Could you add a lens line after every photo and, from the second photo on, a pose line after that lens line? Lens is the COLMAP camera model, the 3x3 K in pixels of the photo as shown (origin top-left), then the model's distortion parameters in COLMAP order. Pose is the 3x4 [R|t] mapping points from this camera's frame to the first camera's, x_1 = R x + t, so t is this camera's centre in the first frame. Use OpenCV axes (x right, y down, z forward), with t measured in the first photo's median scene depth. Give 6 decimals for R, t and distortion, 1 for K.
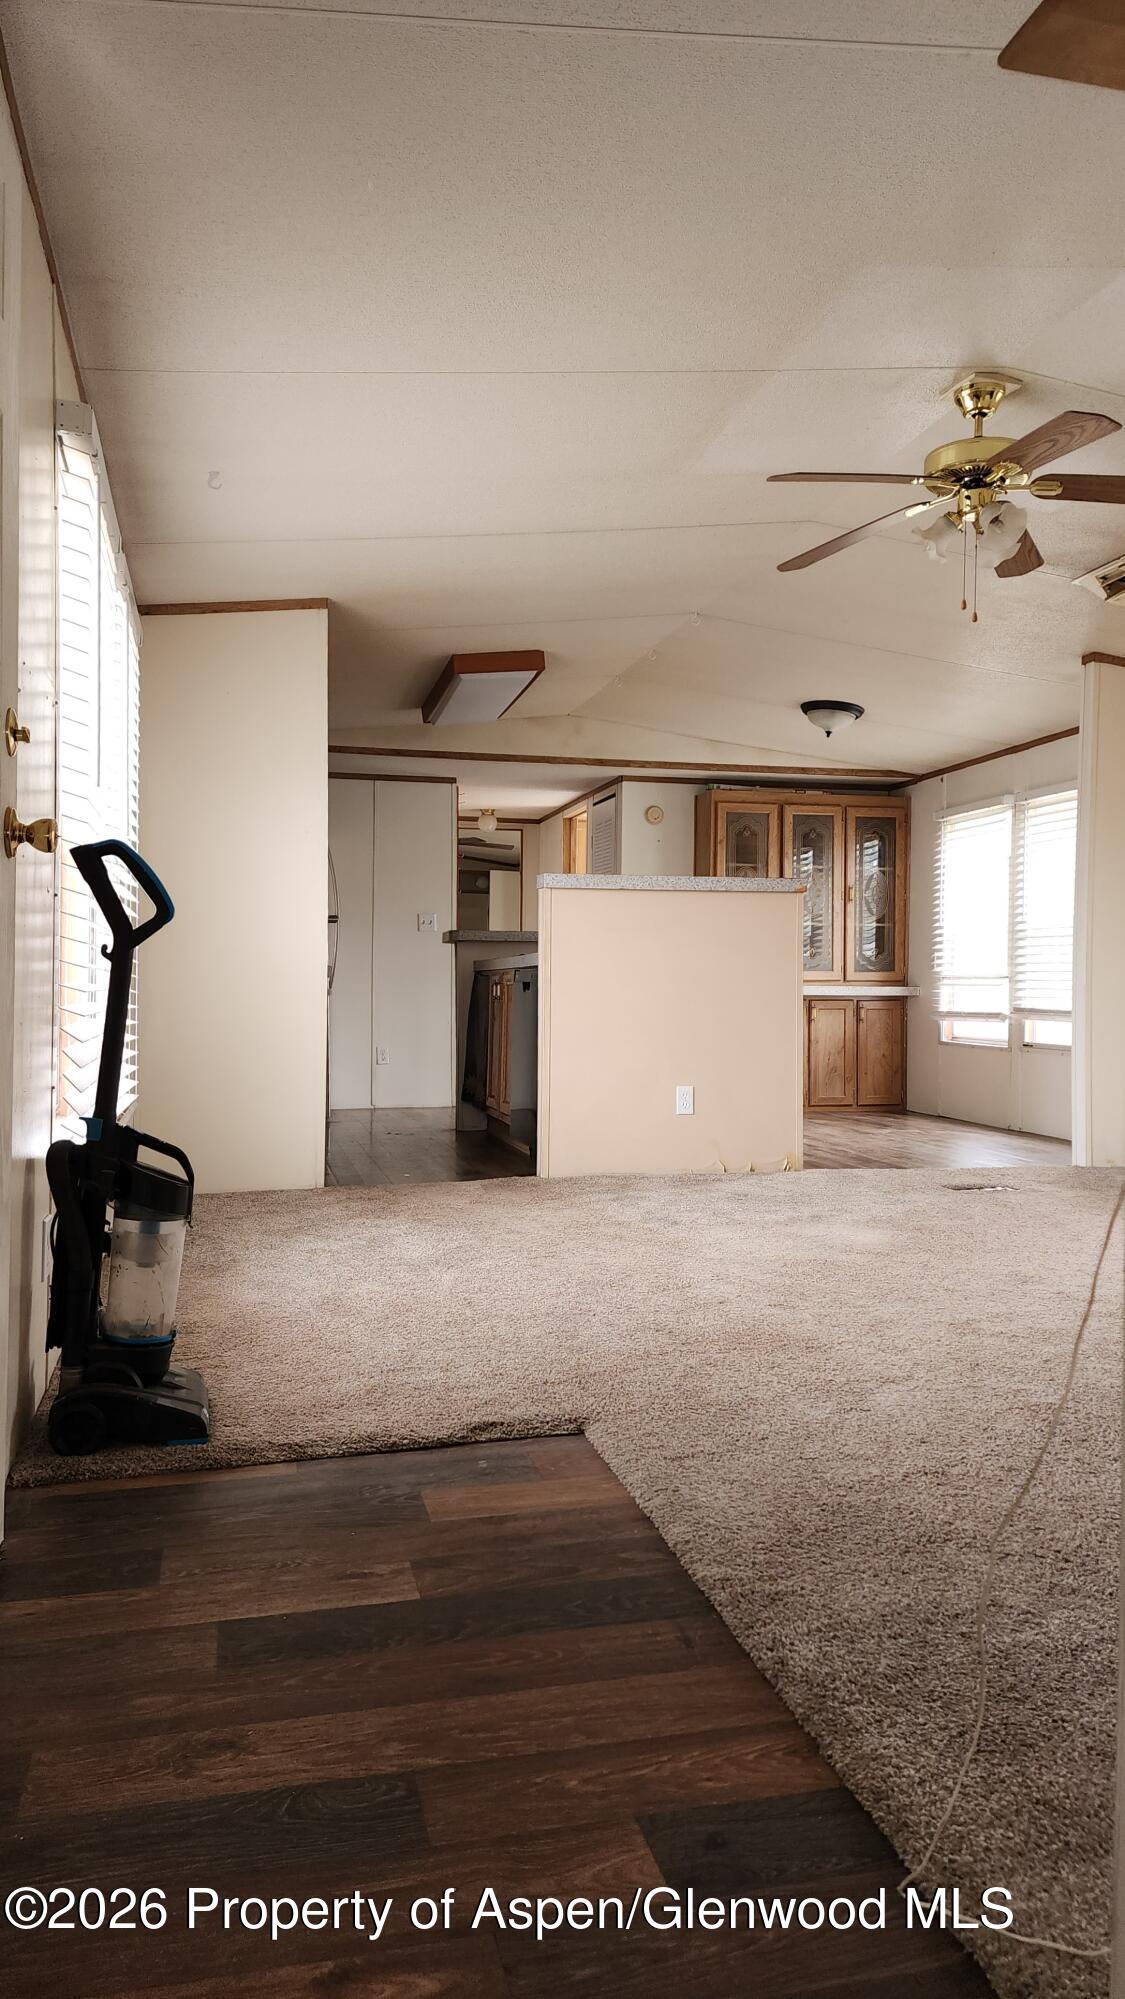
lens RADIAL K [[1346.4, 0, 565.0], [0, 1346.4, 982.0], [0, 0, 1]] dist [0.152931, -0.207996]
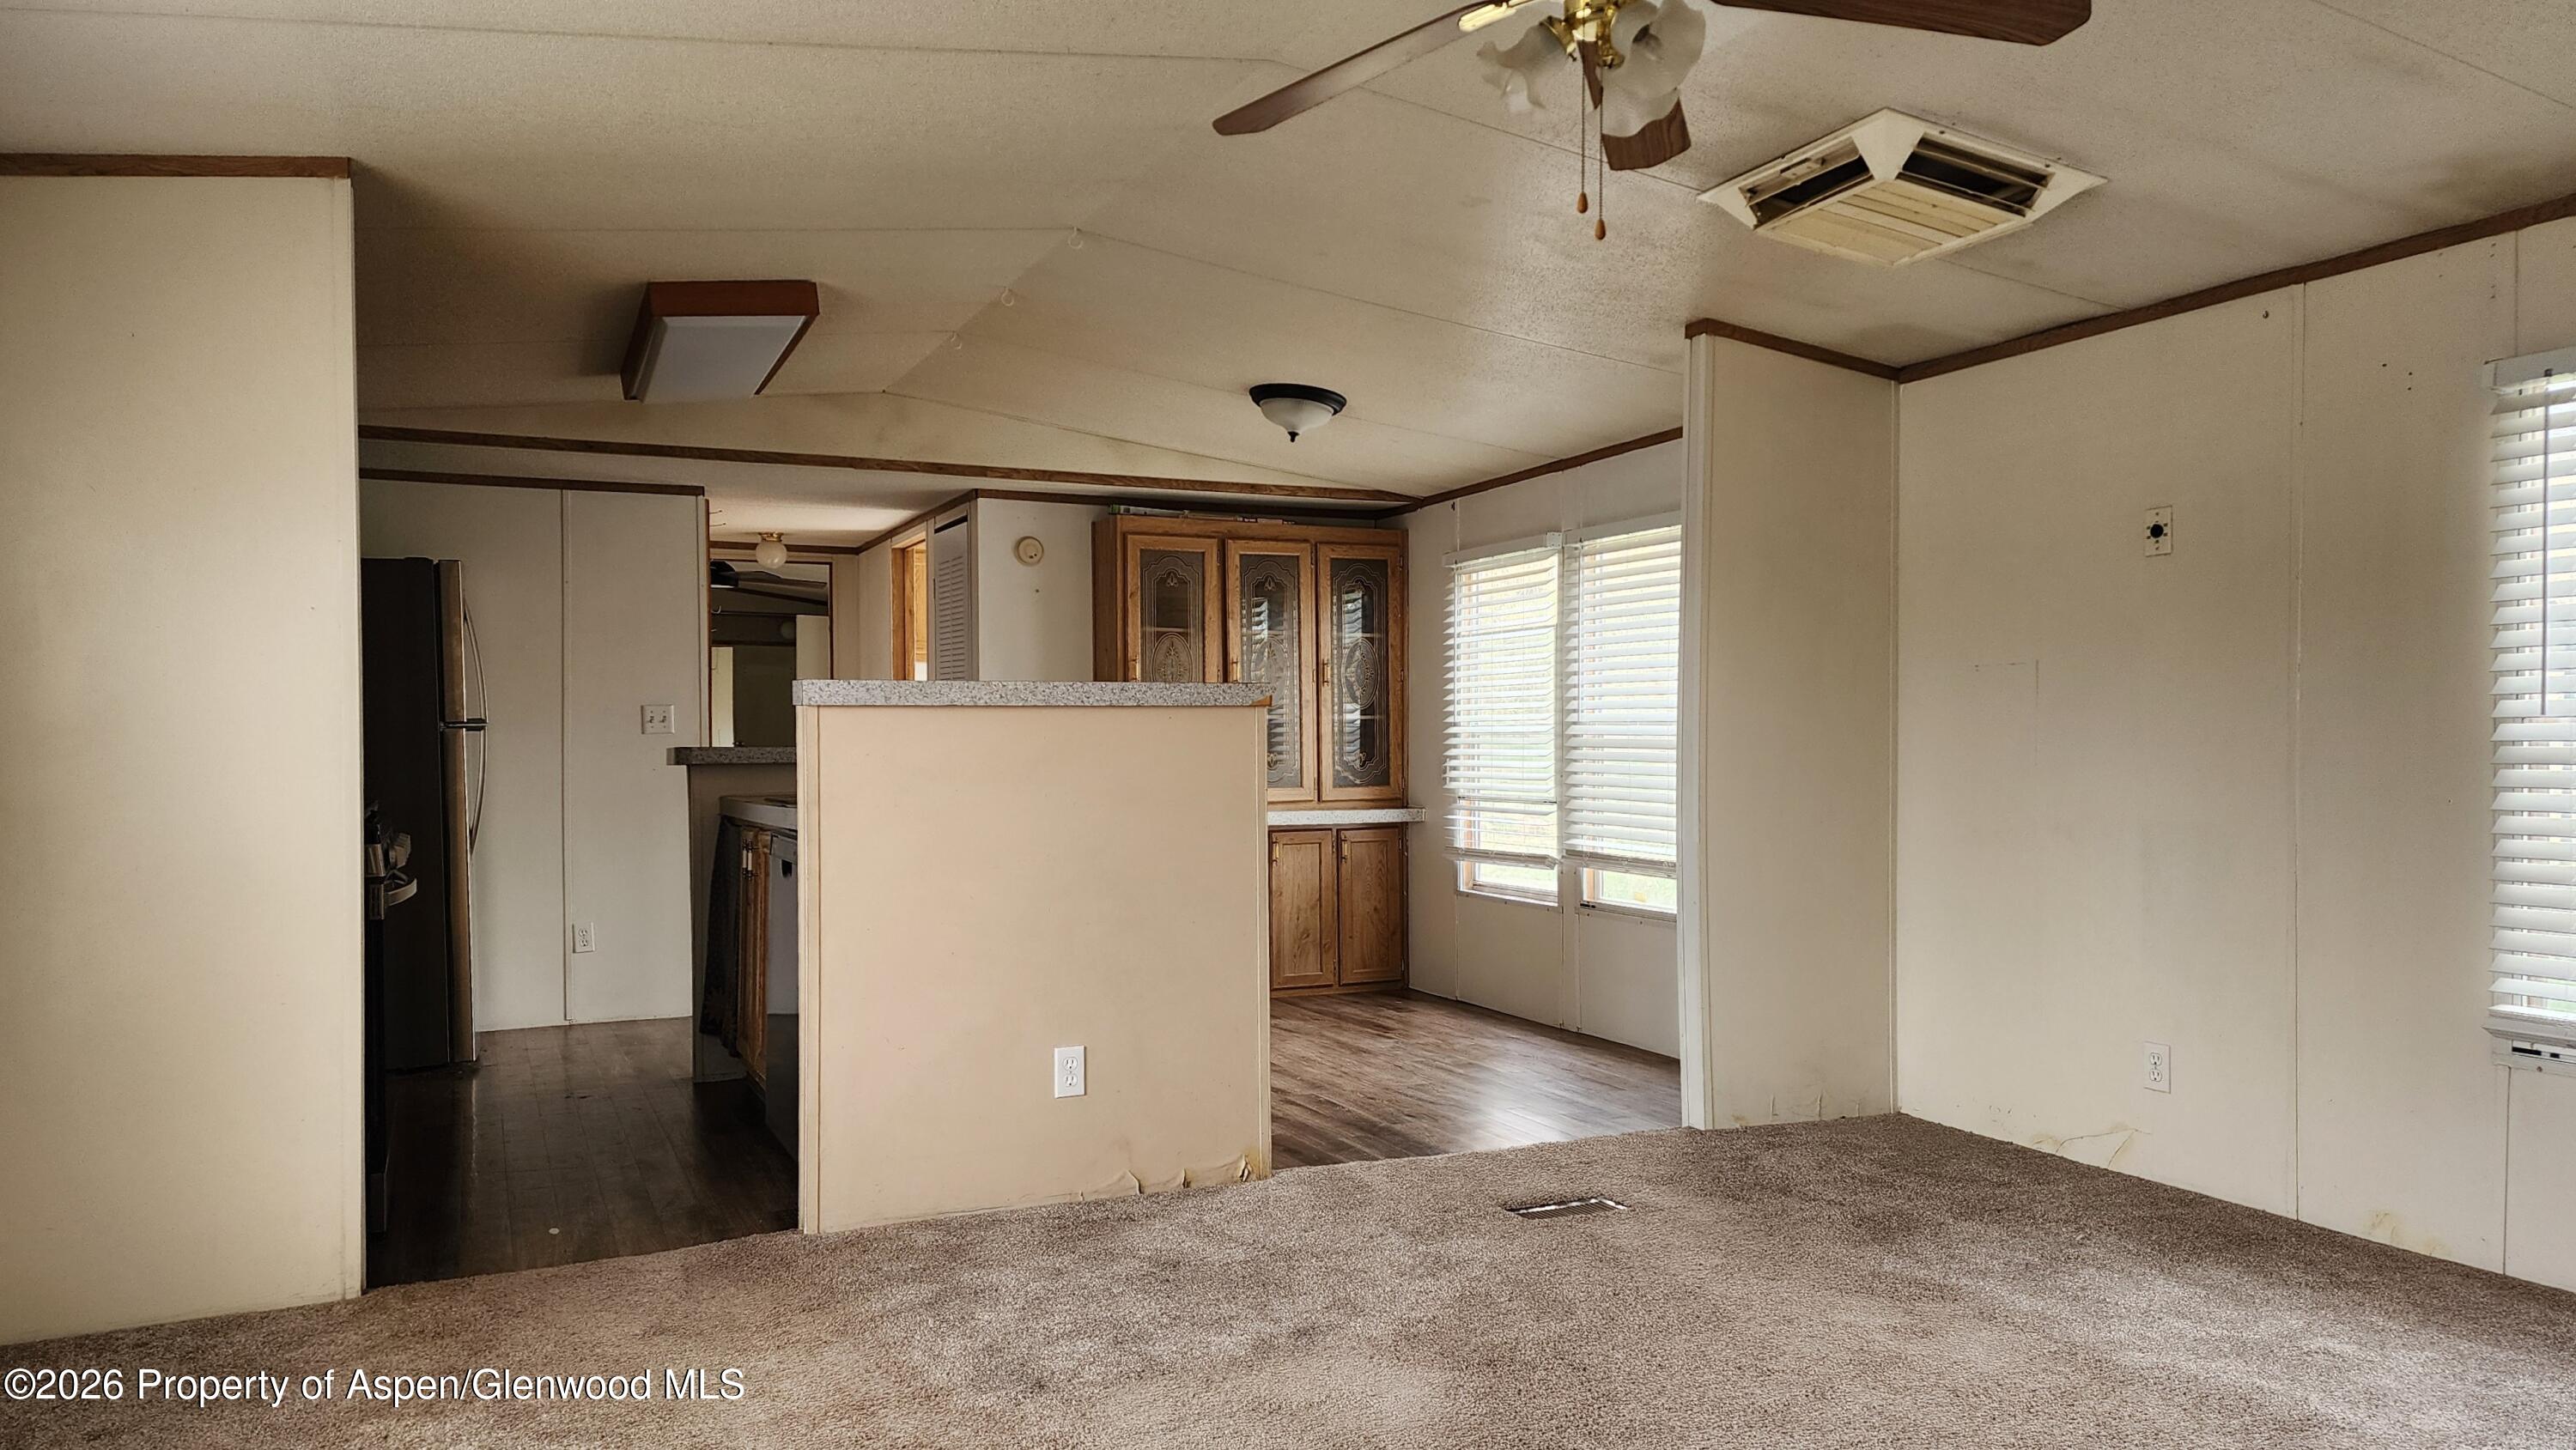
lens RADIAL K [[1747.5, 0, 1284.0], [0, 1747.5, 741.6], [0, 0, 1]] dist [0.178432, -0.214445]
pose [[0.980933, -0.015394, 0.193734, 0.022934], [0.015345, 0.999881, 0.001750, -0.034372], [-0.193738, 0.001256, 0.981053, 0.161435]]
